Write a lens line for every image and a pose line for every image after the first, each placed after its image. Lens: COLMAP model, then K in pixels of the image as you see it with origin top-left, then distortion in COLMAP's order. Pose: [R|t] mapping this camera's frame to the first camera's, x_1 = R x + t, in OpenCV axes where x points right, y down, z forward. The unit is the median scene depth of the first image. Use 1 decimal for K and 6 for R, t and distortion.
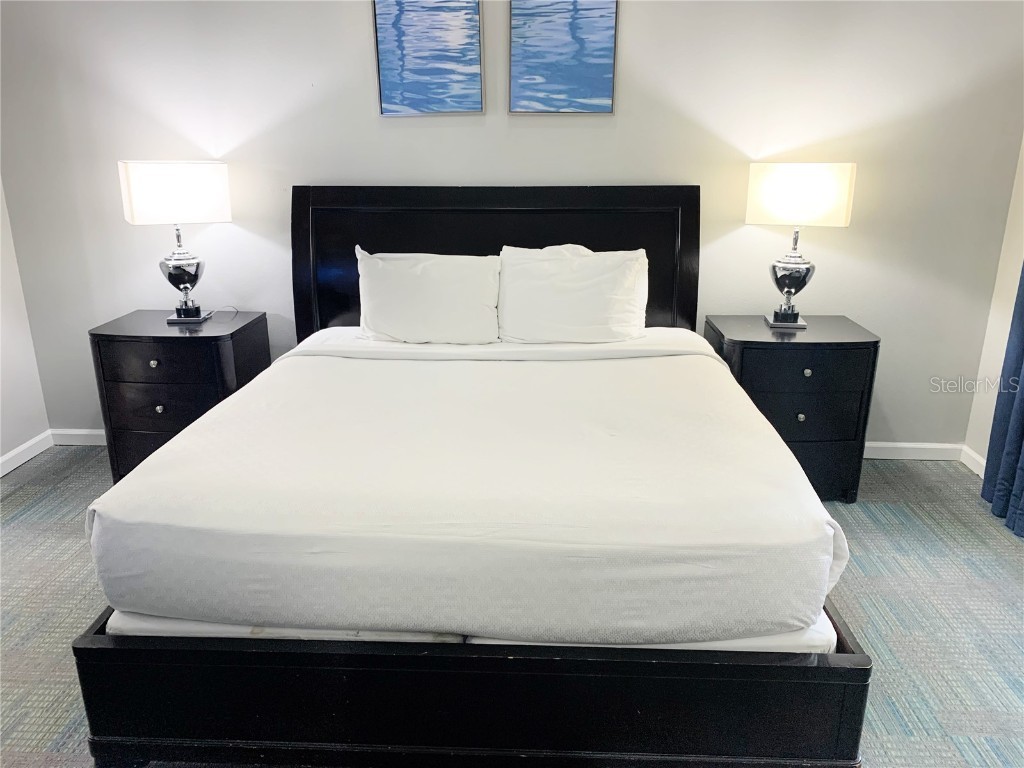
lens RADIAL K [[782.3, 0, 512.0], [0, 782.3, 384.0], [0, 0, 1]] dist [0.040534, -0.101785]
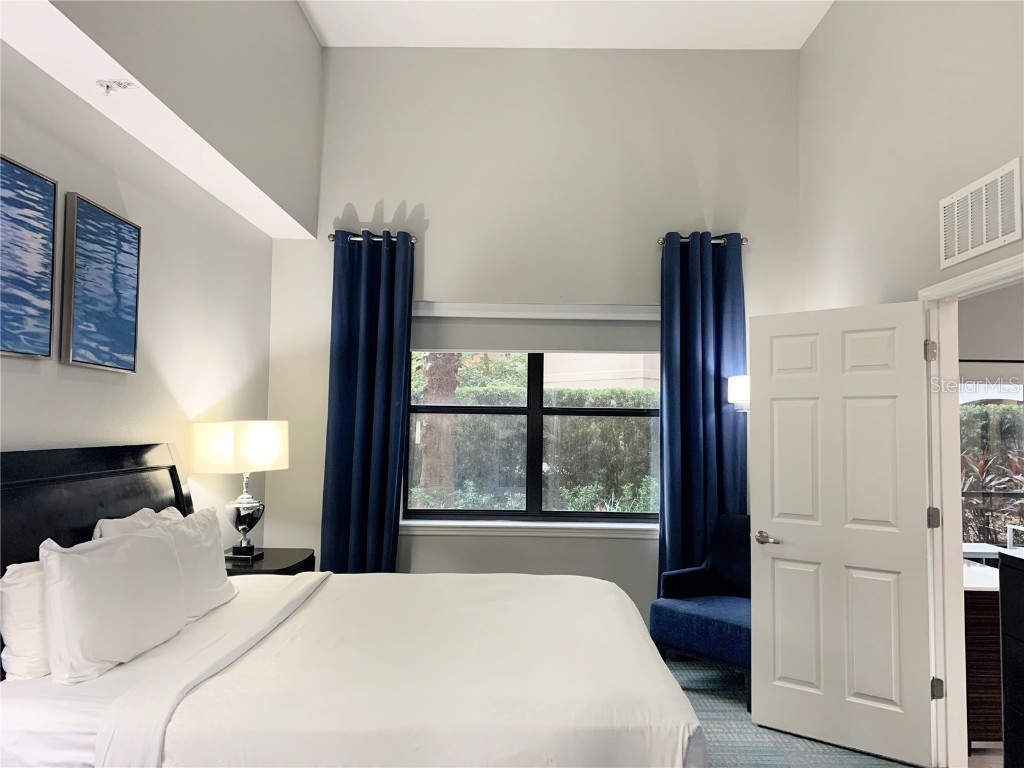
lens RADIAL K [[782.3, 0, 512.0], [0, 782.3, 384.0], [0, 0, 1]] dist [0.040534, -0.101785]
pose [[-0.033429, 0.055874, 0.997878, -0.838222], [0.293878, 0.954847, -0.043620, -0.156777], [-0.955258, 0.291796, -0.048339, 0.622505]]
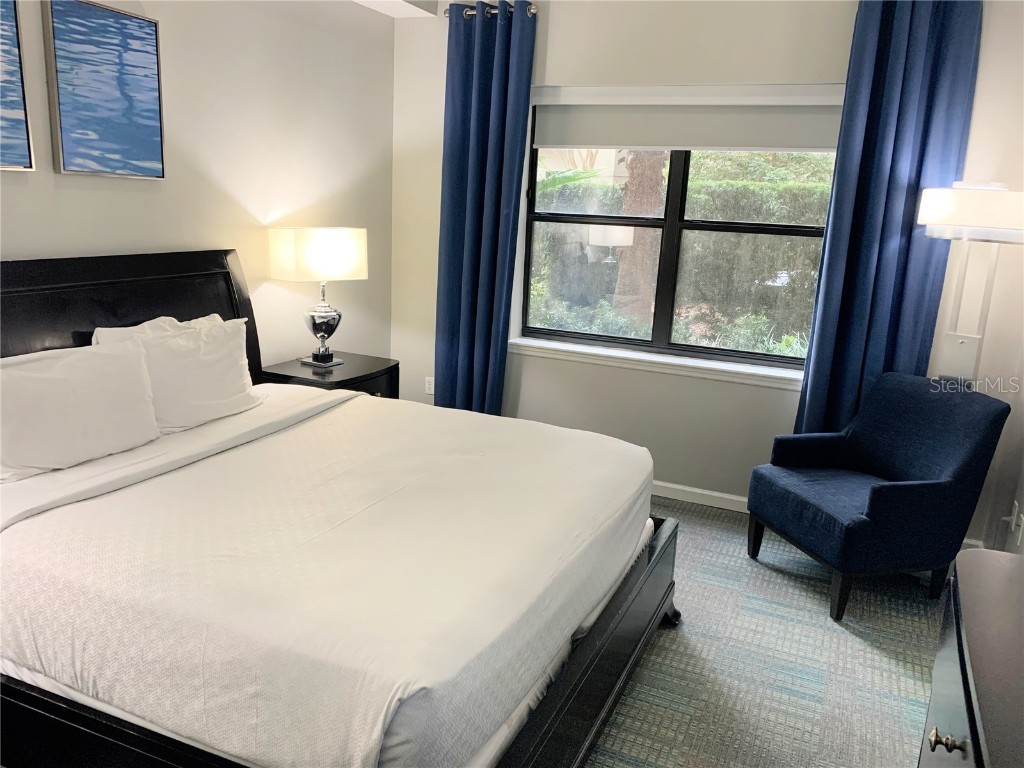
lens RADIAL K [[798.0, 0, 496.4], [0, 798.0, 382.2], [0, 0, 1]] dist [0.005375, -0.008341]
pose [[0.378965, -0.186594, 0.906404, -0.640984], [0.239586, 0.965849, 0.098661, -0.108131], [-0.893859, 0.179773, 0.410728, 0.296669]]
